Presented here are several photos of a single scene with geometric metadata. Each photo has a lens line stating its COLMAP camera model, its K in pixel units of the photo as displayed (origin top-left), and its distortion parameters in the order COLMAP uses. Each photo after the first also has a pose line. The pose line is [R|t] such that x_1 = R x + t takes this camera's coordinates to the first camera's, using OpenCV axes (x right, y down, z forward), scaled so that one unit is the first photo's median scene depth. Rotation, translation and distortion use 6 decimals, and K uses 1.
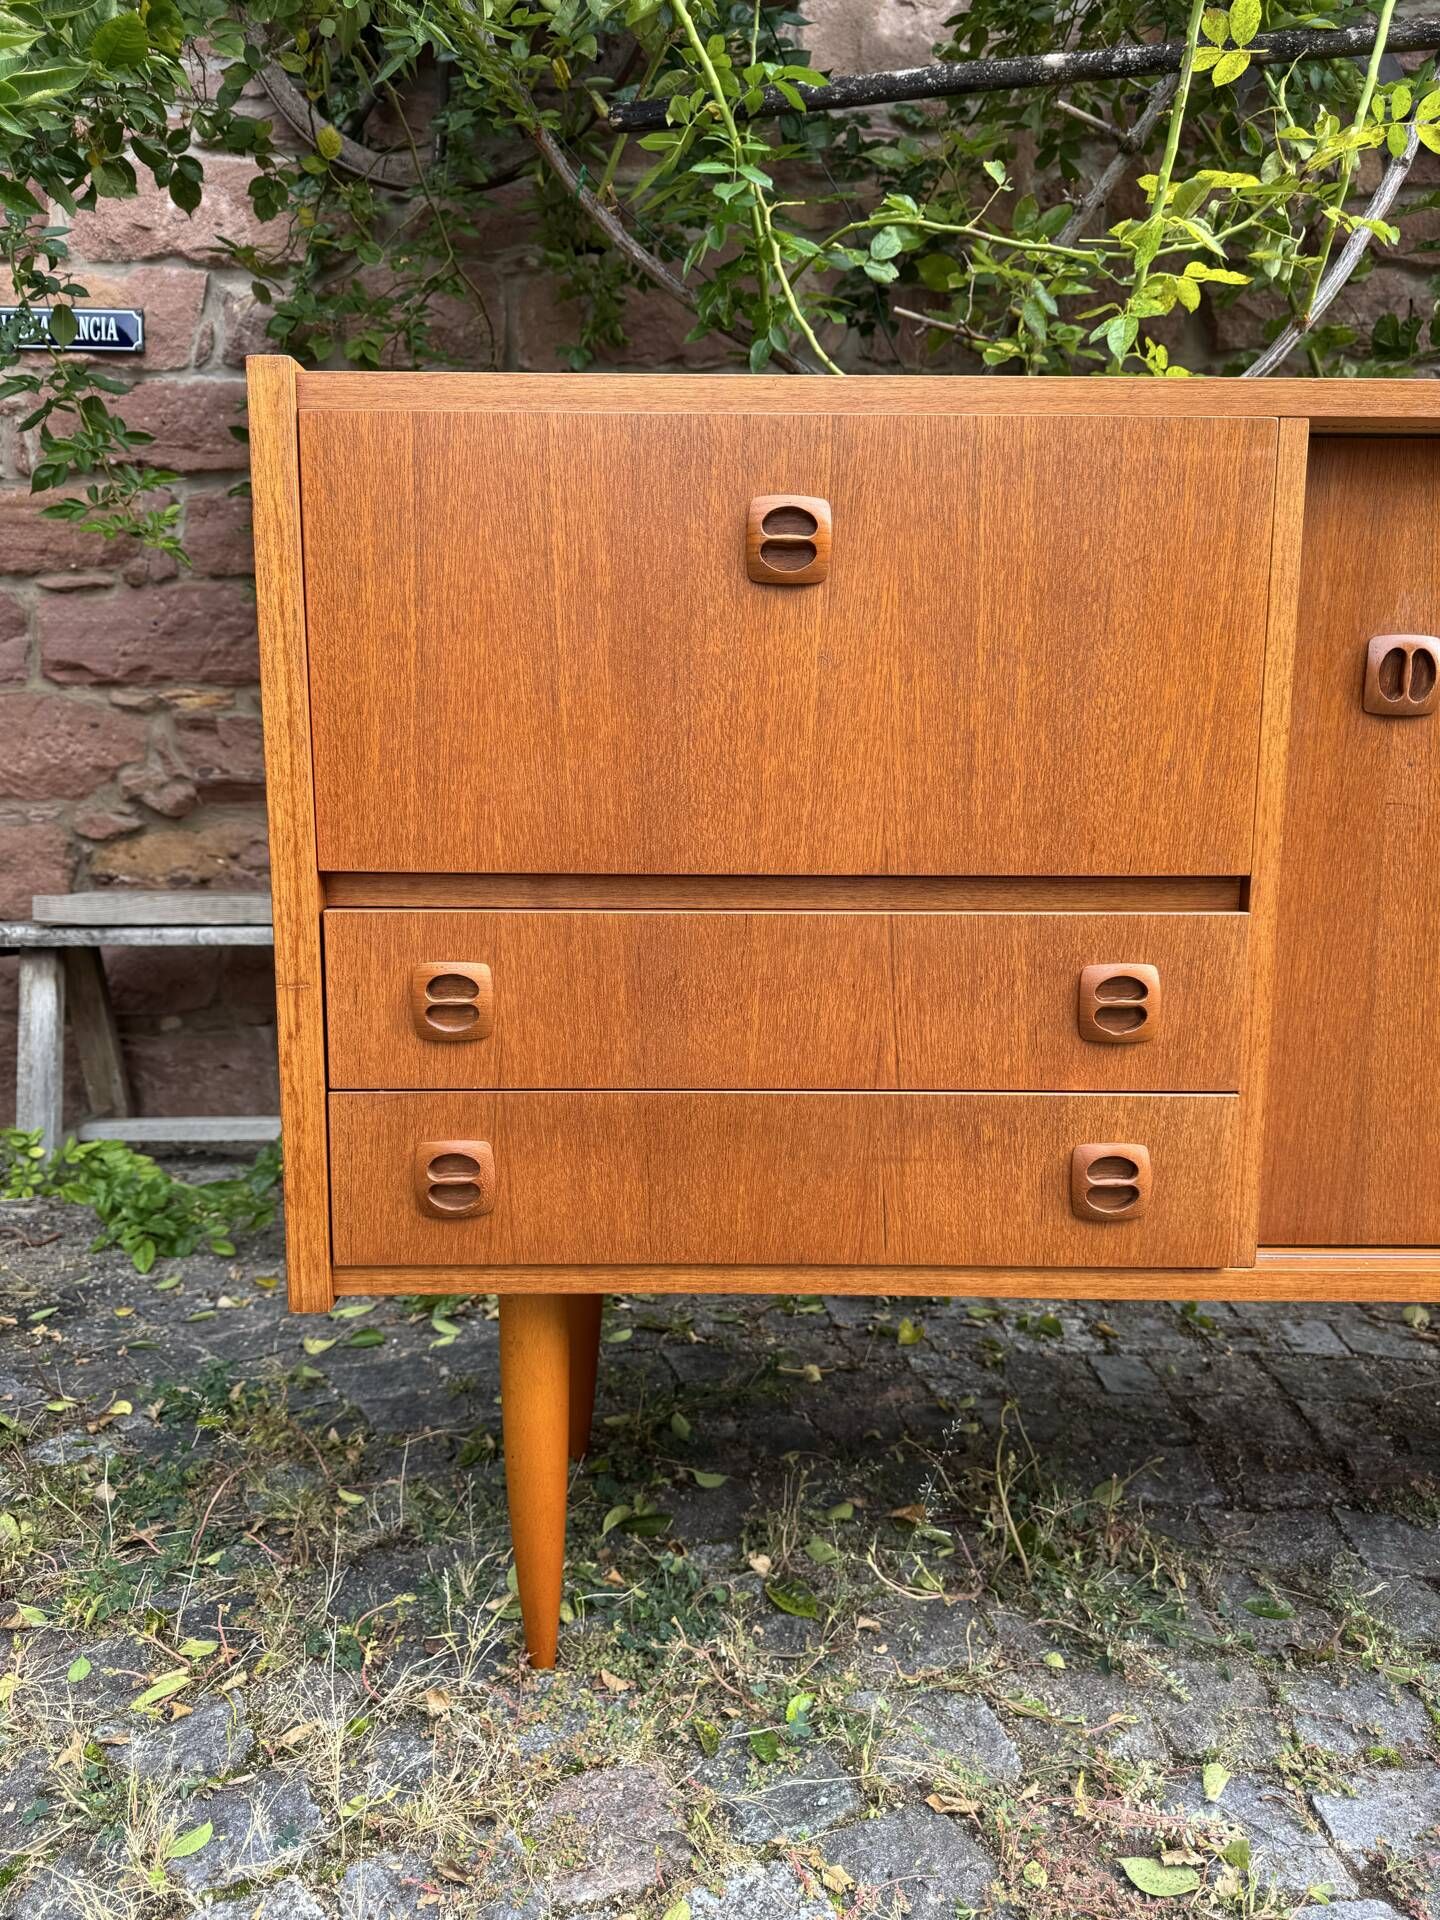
lens RADIAL K [[1367.9, 0, 714.7], [0, 1367.9, 968.4], [0, 0, 1]] dist [0.014791, -0.019167]
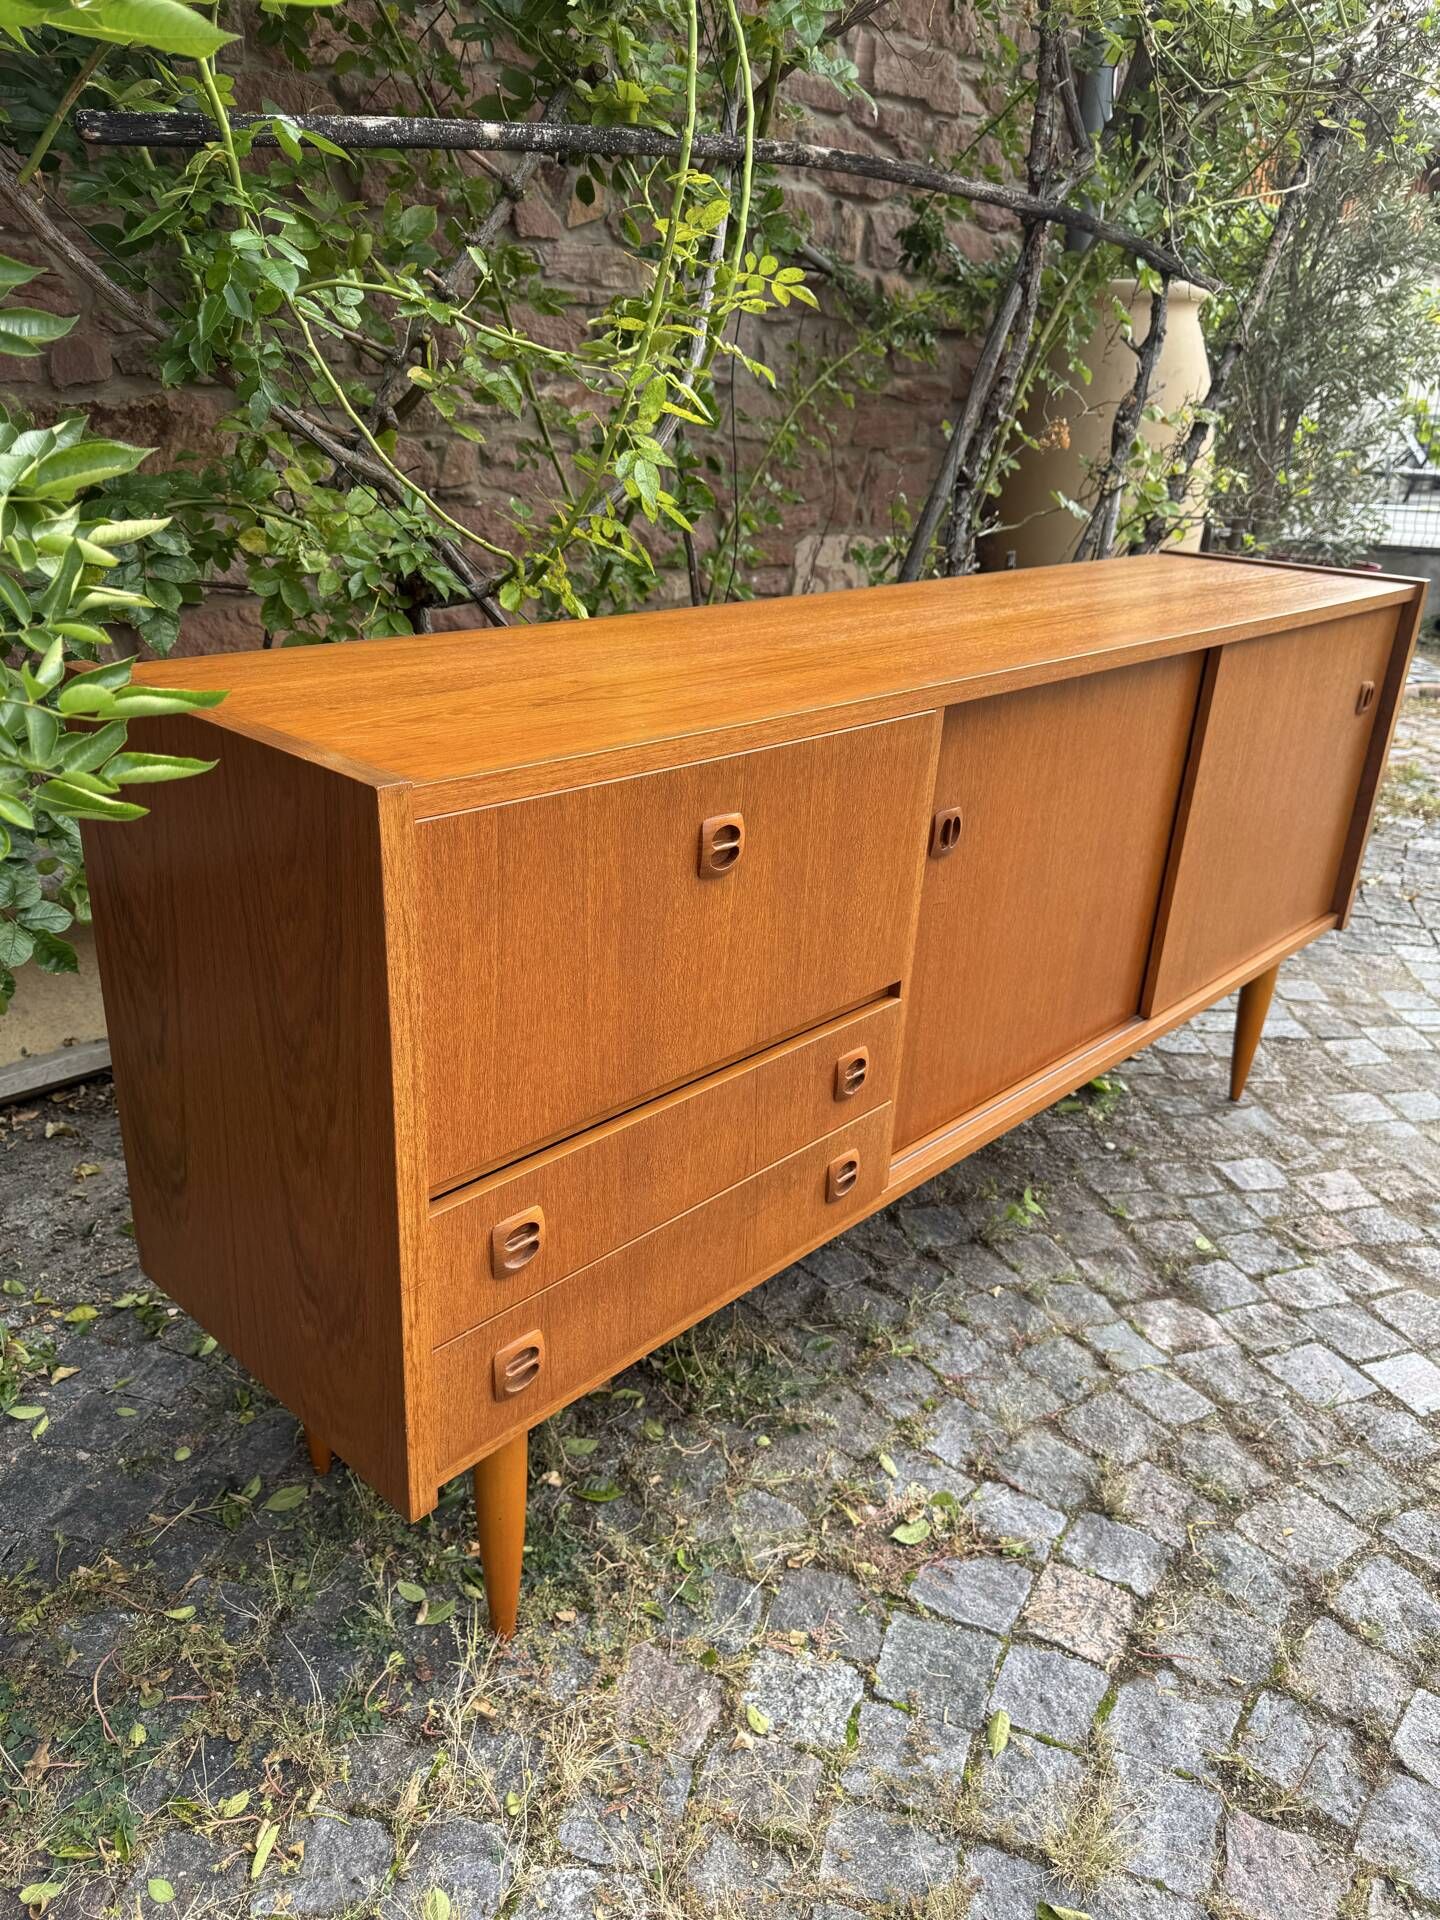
lens RADIAL K [[1359.8, 0, 712.8], [0, 1359.8, 961.1], [0, 0, 1]] dist [0.061940, -0.096749]
pose [[0.689830, -0.252911, 0.678359, -0.798600], [0.061550, 0.954092, 0.293121, -0.538530], [-0.721350, -0.160451, 0.673728, 0.082063]]
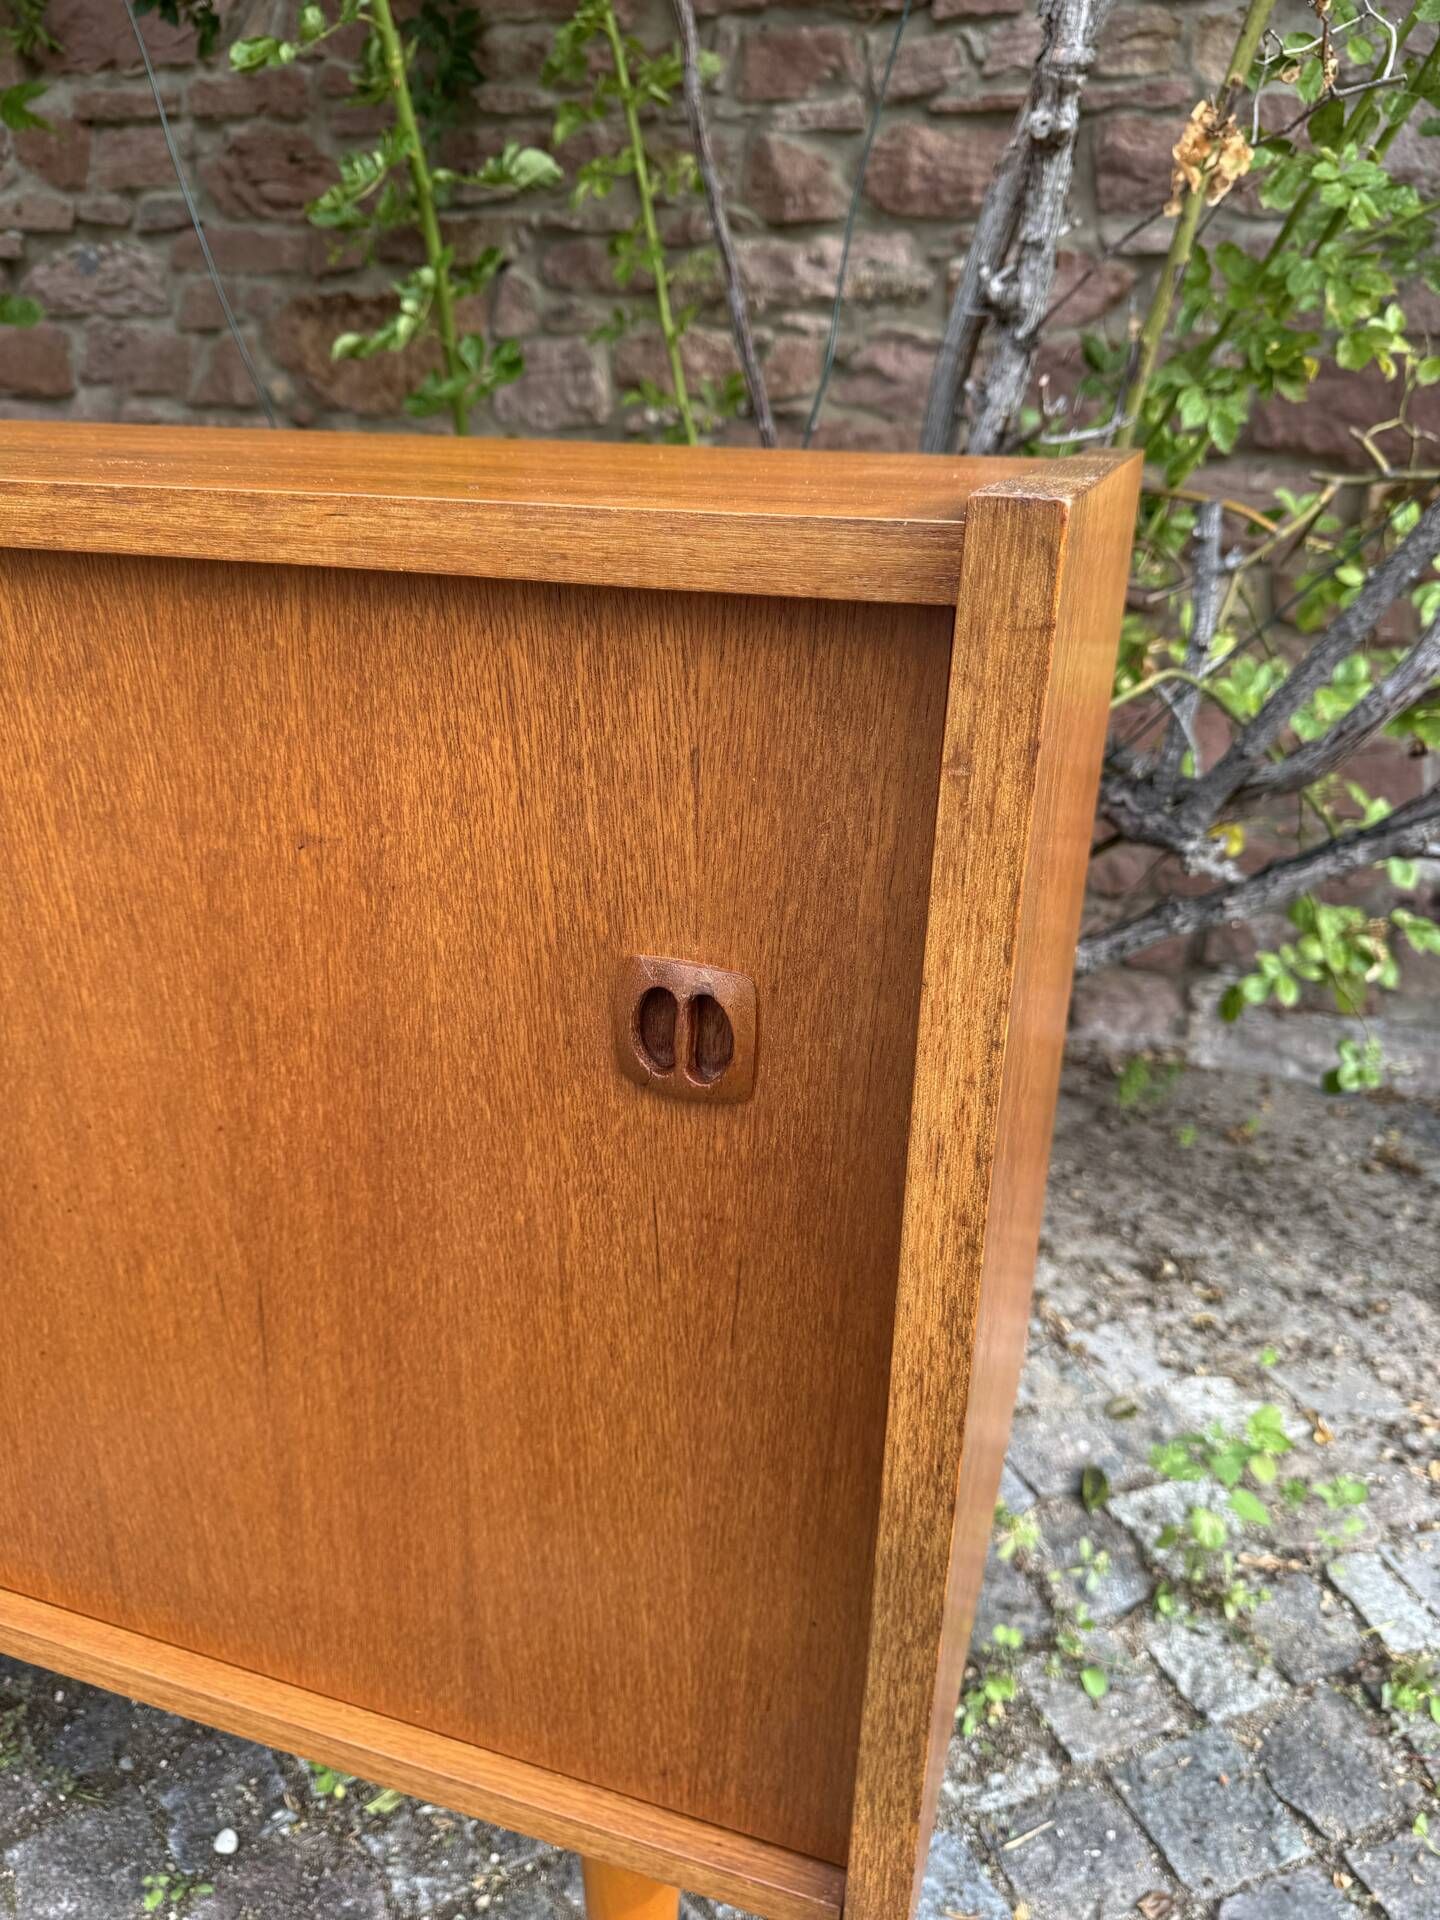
lens RADIAL K [[1401.9, 0, 717.6], [0, 1401.9, 945.0], [0, 0, 1]] dist [-0.006560, -0.007724]
pose [[0.947288, 0.139066, -0.288628, 1.877143], [-0.070914, 0.969549, 0.234404, -0.360448], [0.312436, -0.201581, 0.928304, 0.468318]]
